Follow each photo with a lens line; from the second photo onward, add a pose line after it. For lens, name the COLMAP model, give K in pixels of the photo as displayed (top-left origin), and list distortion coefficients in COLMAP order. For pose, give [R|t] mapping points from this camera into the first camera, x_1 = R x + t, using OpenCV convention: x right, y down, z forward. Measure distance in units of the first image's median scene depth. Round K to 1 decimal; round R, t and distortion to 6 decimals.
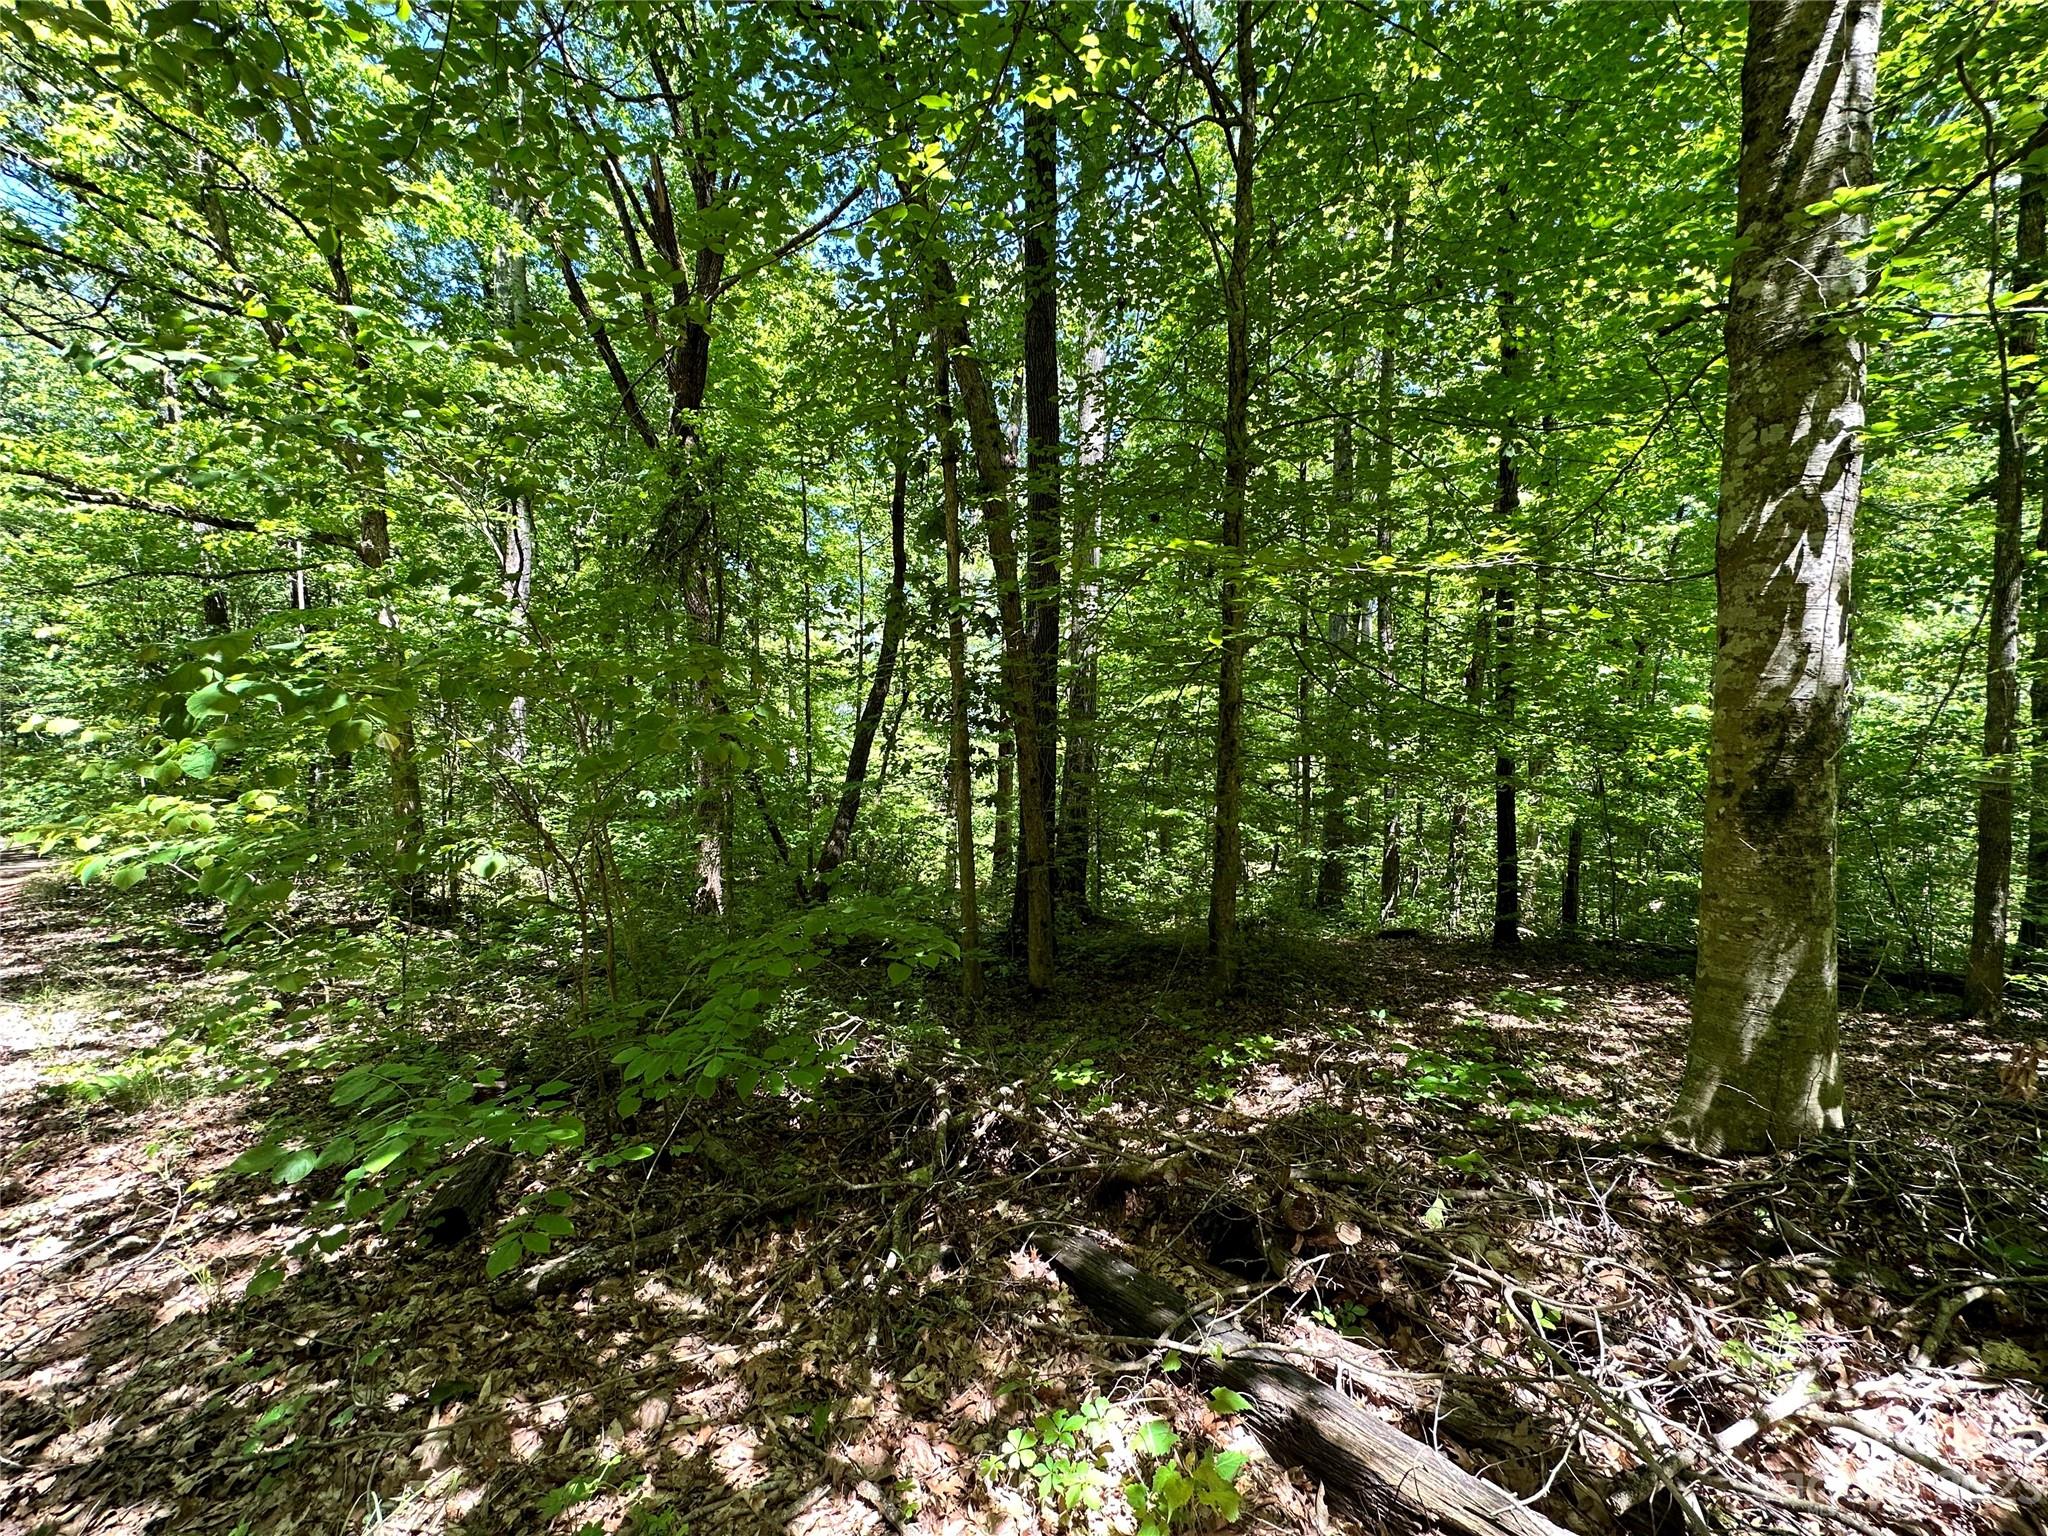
lens RADIAL K [[822.7, 0, 1025.0], [0, 822.7, 763.6], [0, 0, 1]] dist [0.006775, -0.000467]
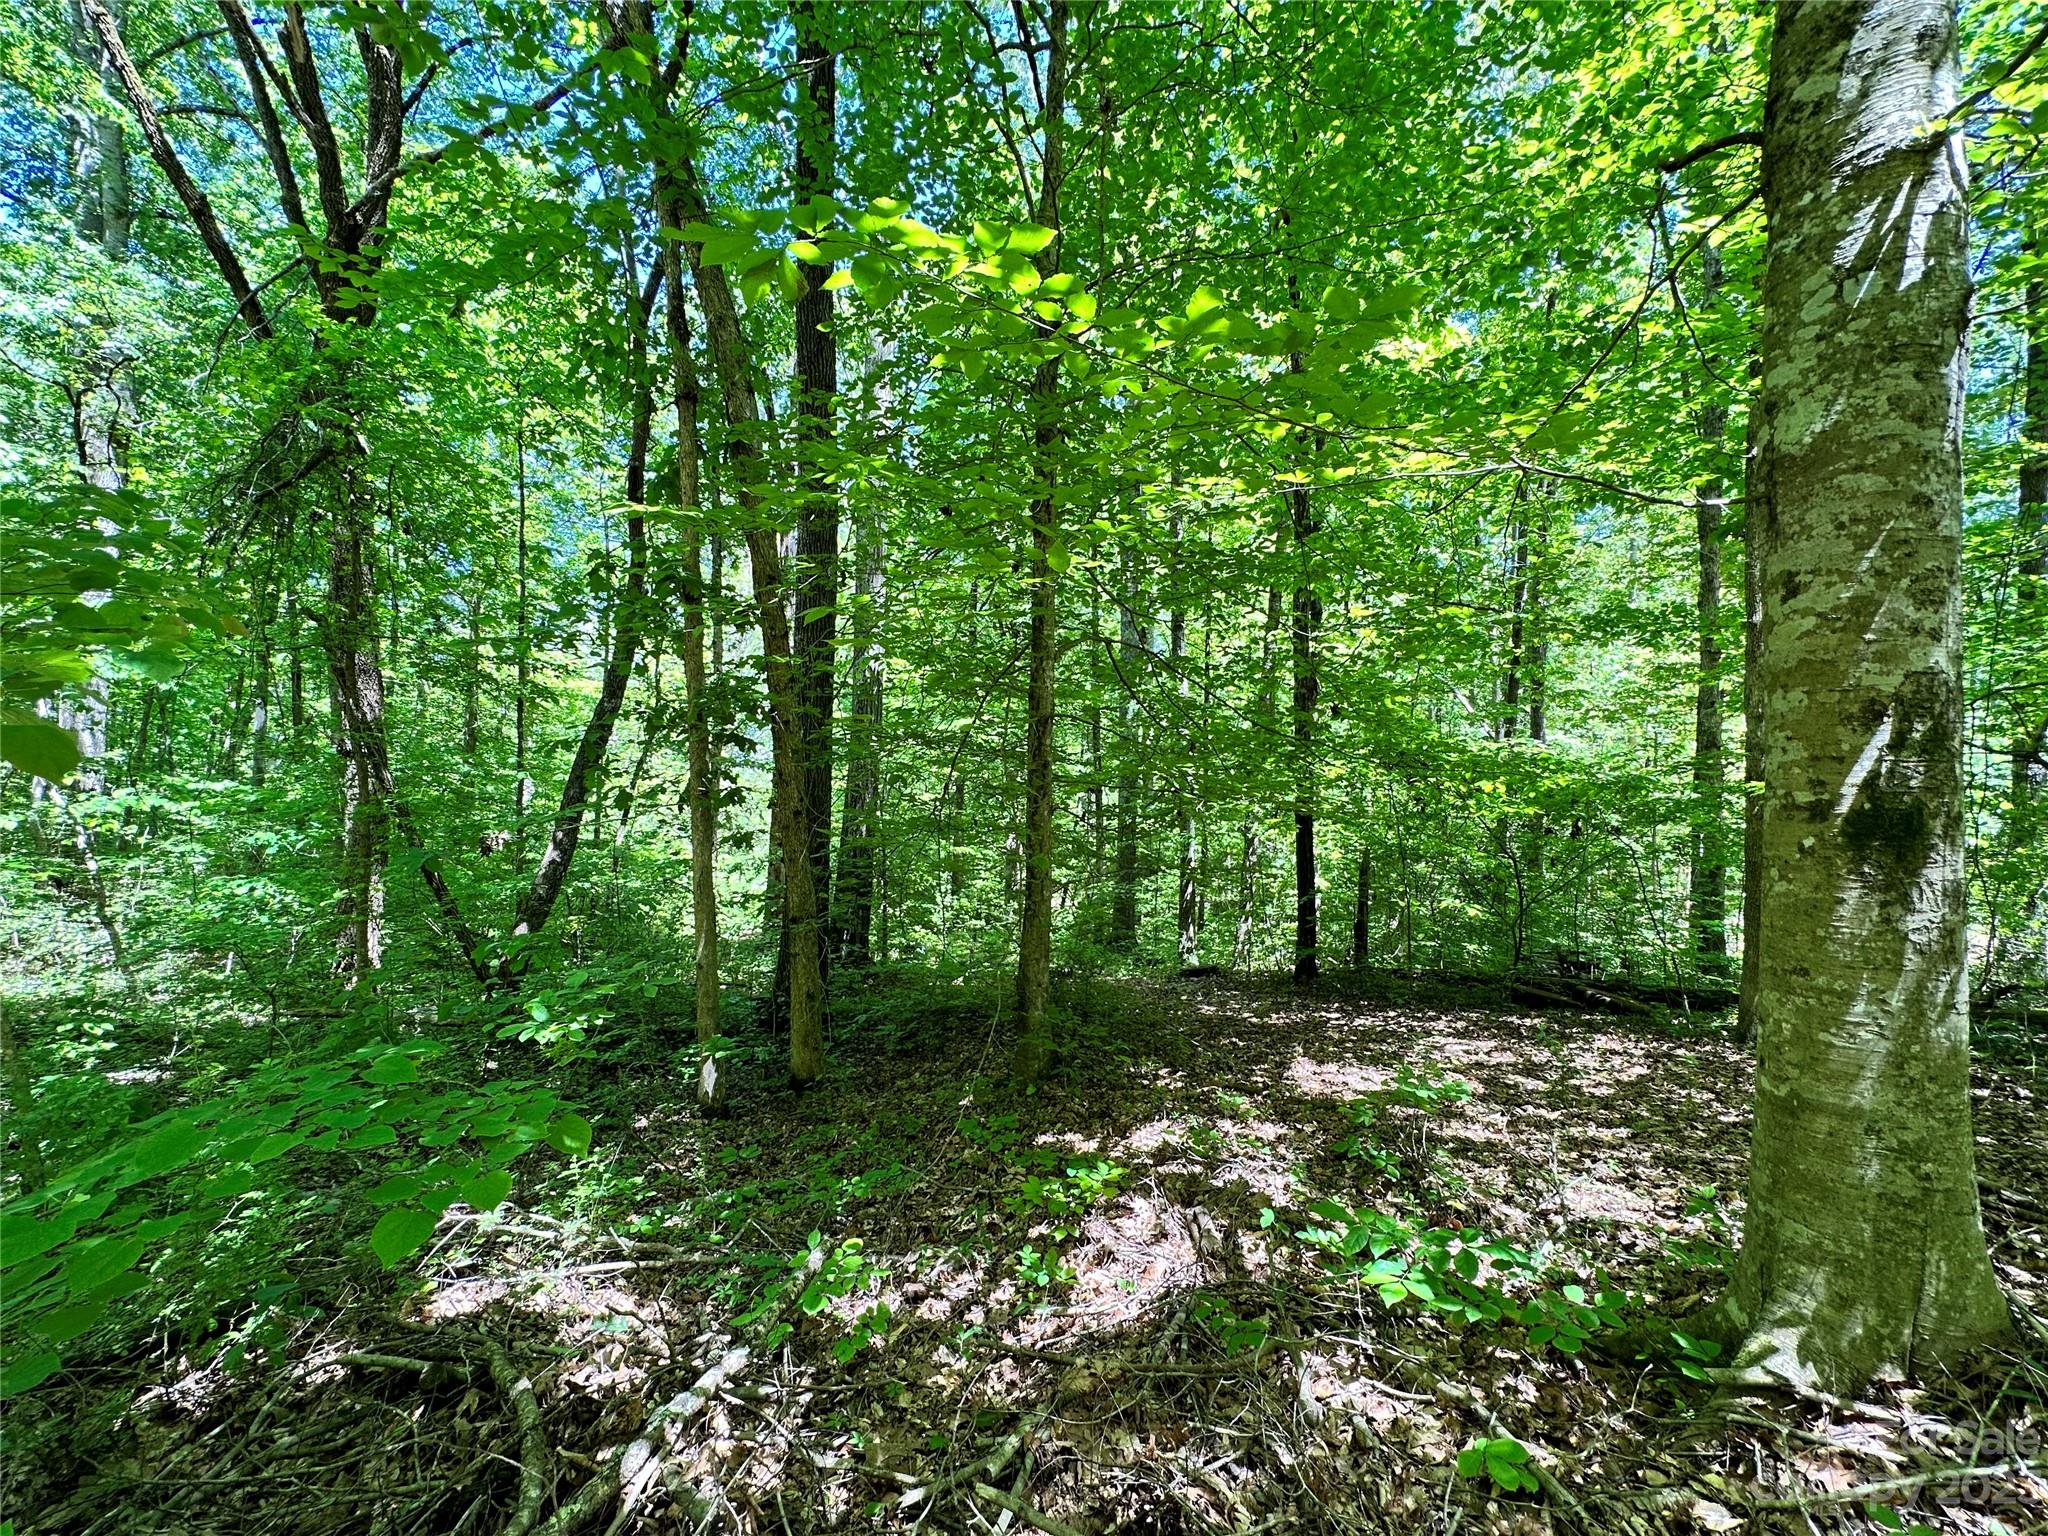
lens RADIAL K [[822.7, 0, 1025.0], [0, 822.7, 763.6], [0, 0, 1]] dist [0.006775, -0.000467]
pose [[0.967935, 0.003334, 0.251179, 0.016816], [0.007599, 0.999066, -0.042542, 0.004715], [-0.251086, 0.043087, 0.967005, 0.138160]]
